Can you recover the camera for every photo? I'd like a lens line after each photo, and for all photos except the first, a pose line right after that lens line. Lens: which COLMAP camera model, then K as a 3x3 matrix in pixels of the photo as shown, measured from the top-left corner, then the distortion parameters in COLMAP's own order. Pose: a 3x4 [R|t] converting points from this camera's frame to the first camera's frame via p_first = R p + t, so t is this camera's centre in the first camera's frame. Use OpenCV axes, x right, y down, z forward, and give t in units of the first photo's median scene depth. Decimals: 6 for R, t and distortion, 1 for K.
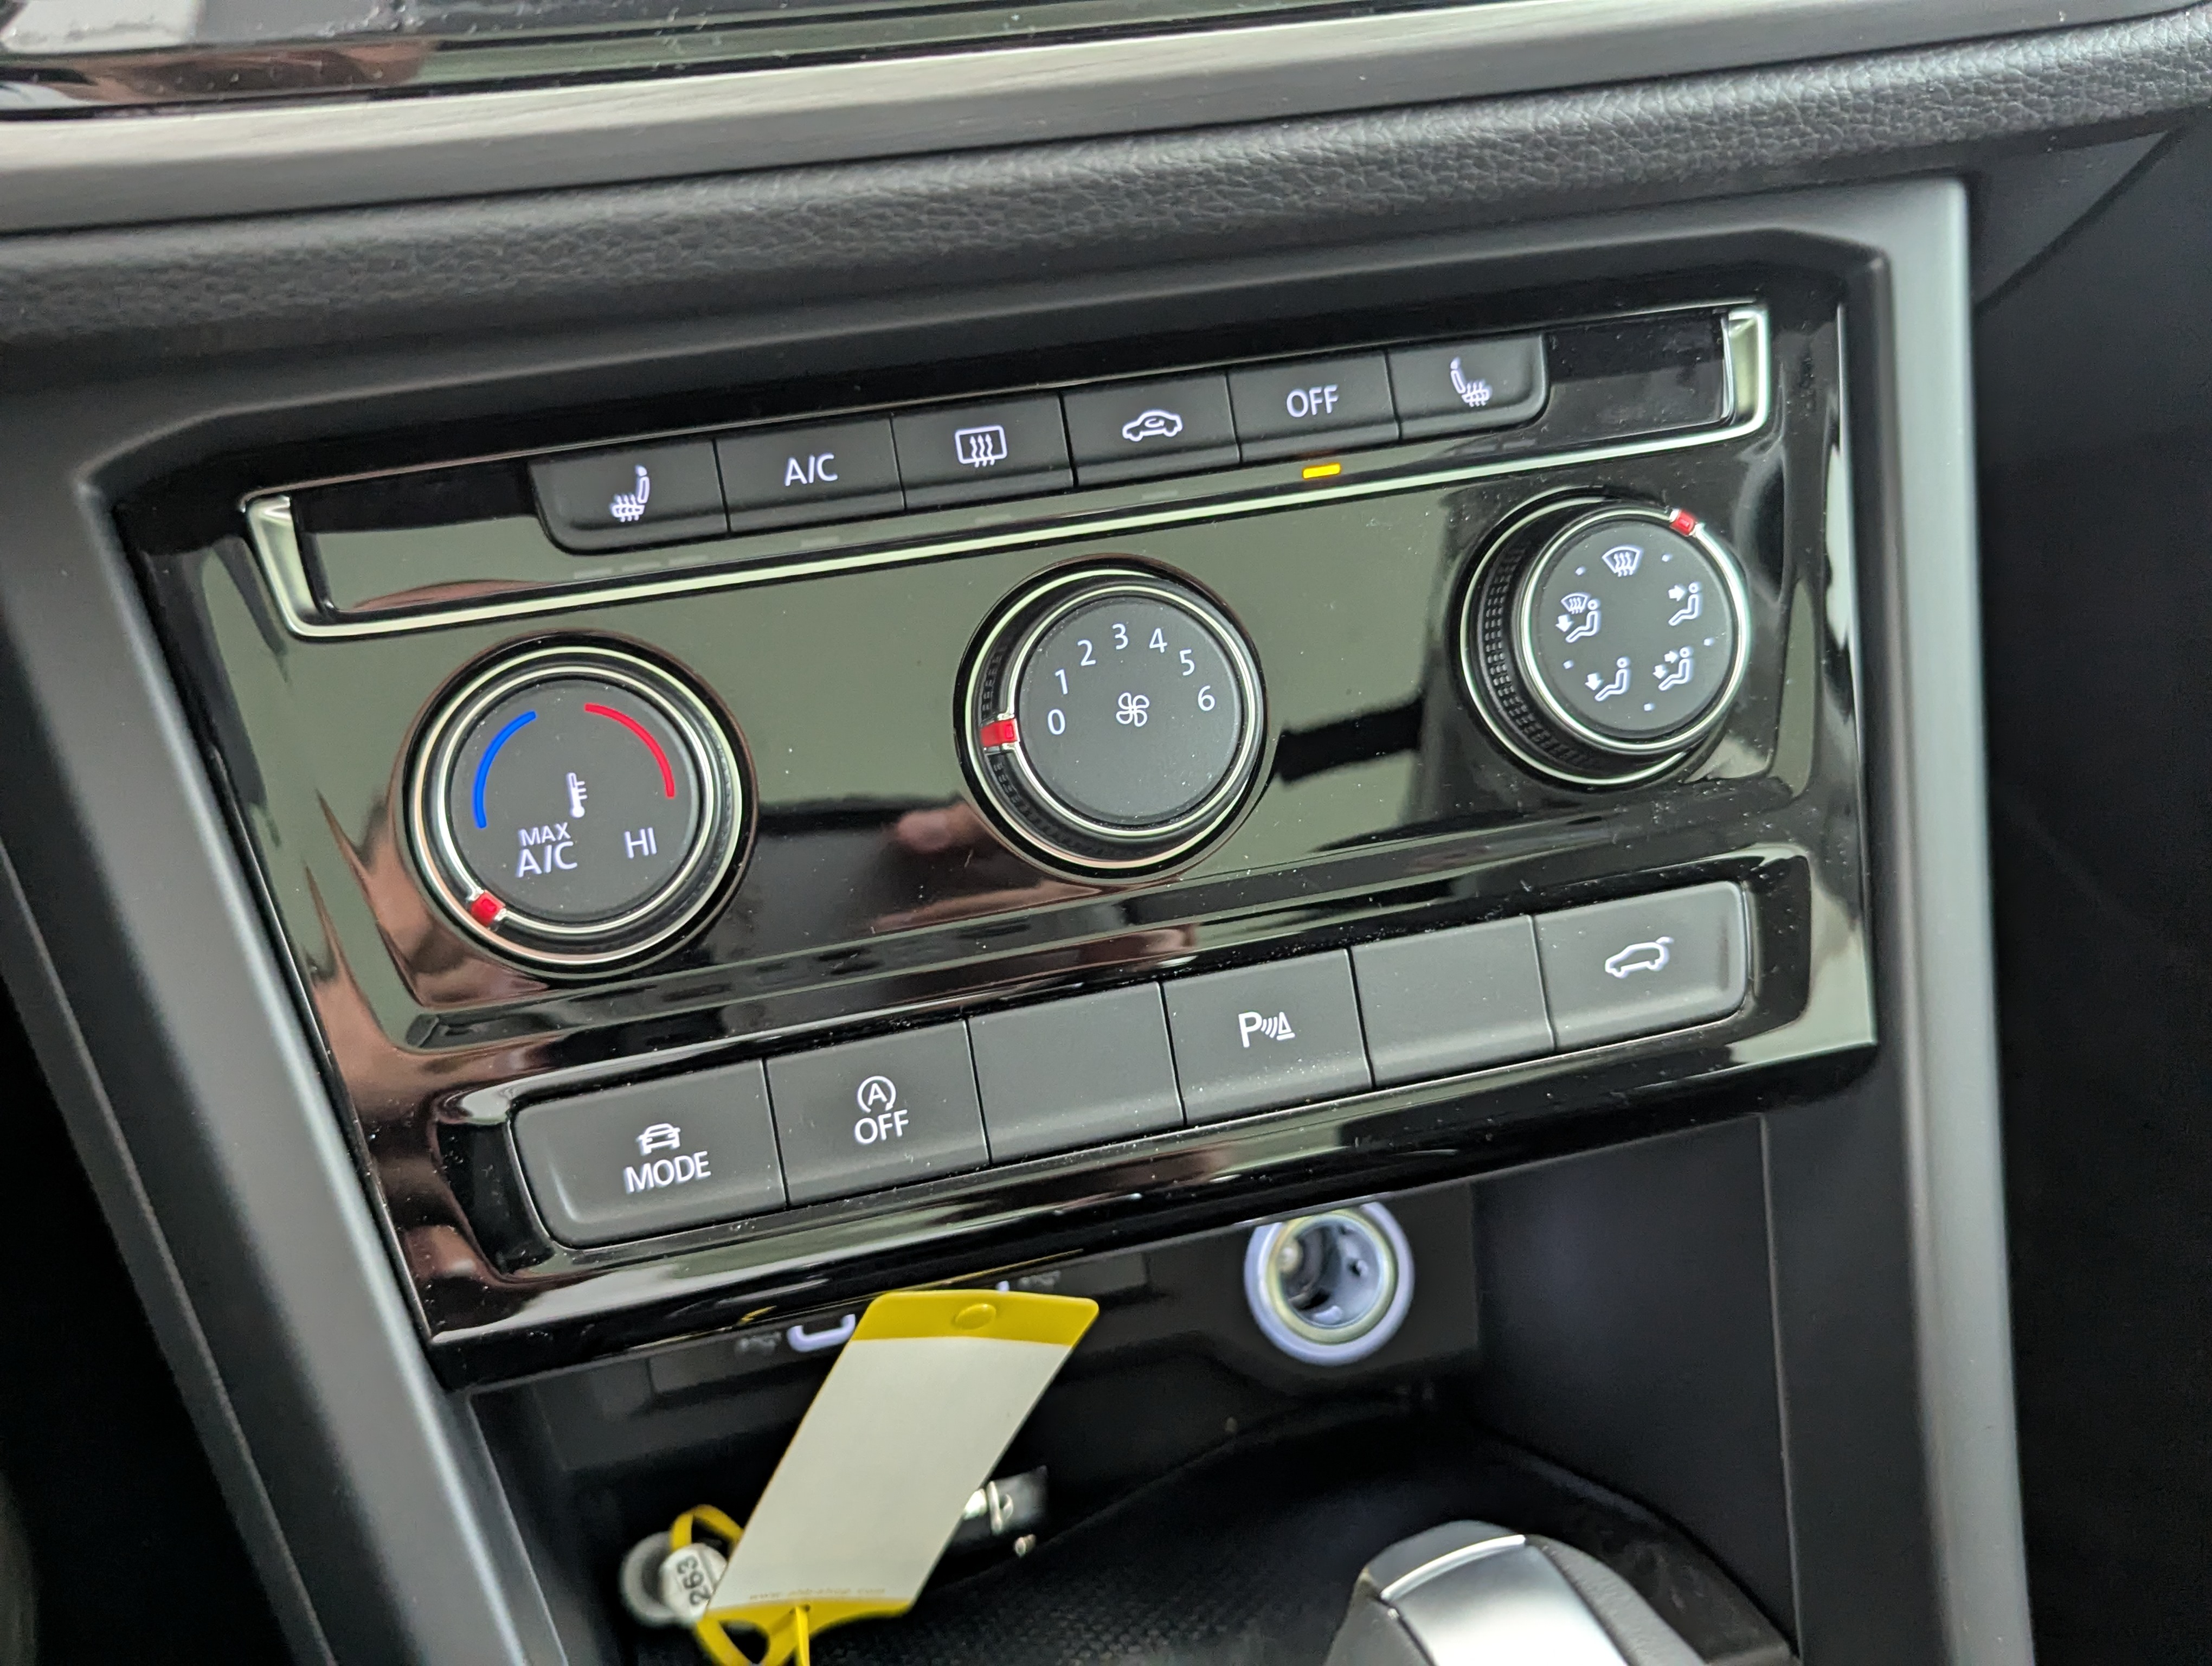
lens RADIAL K [[2096.5, 0, 1087.3], [0, 2096.5, 798.8], [0, 0, 1]] dist [0.038461, -0.009723]
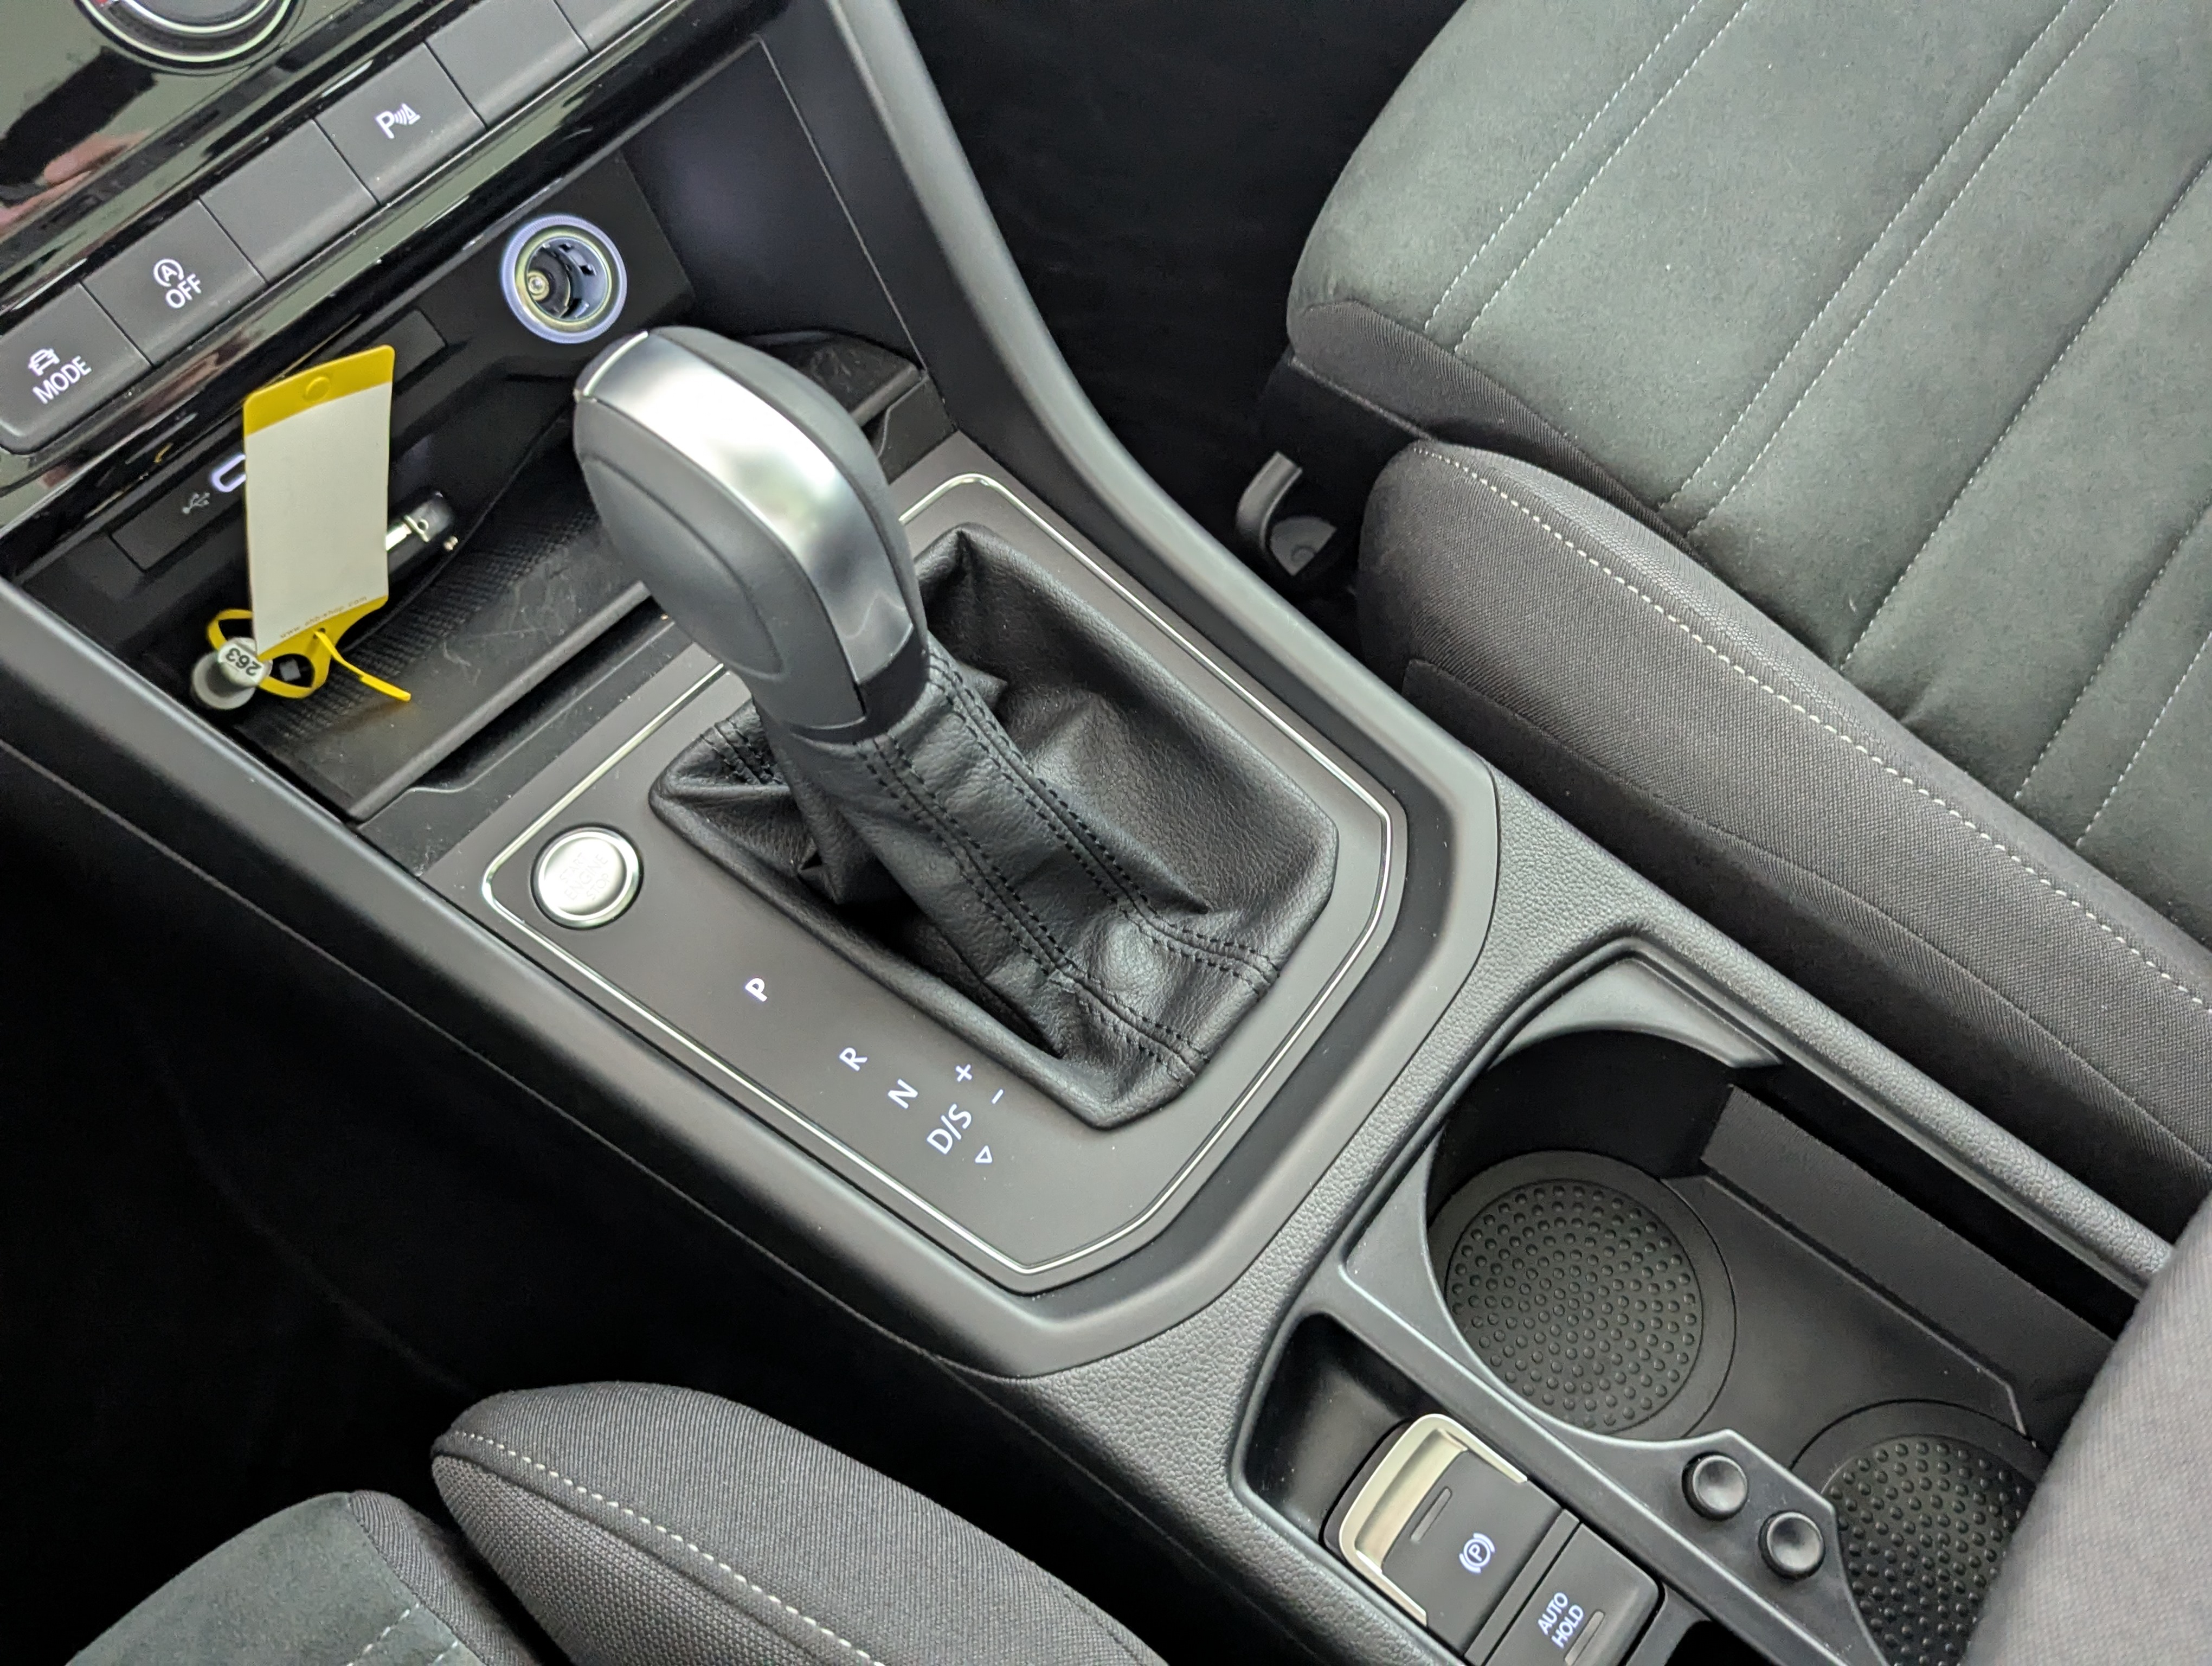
lens RADIAL K [[2096.5, 0, 1087.3], [0, 2096.5, 798.8], [0, 0, 1]] dist [0.038461, -0.009723]
pose [[0.870518, -0.464264, 0.163270, 0.044083], [0.349222, 0.816495, 0.459760, -0.012399], [-0.346759, -0.343211, 0.872905, -0.608107]]
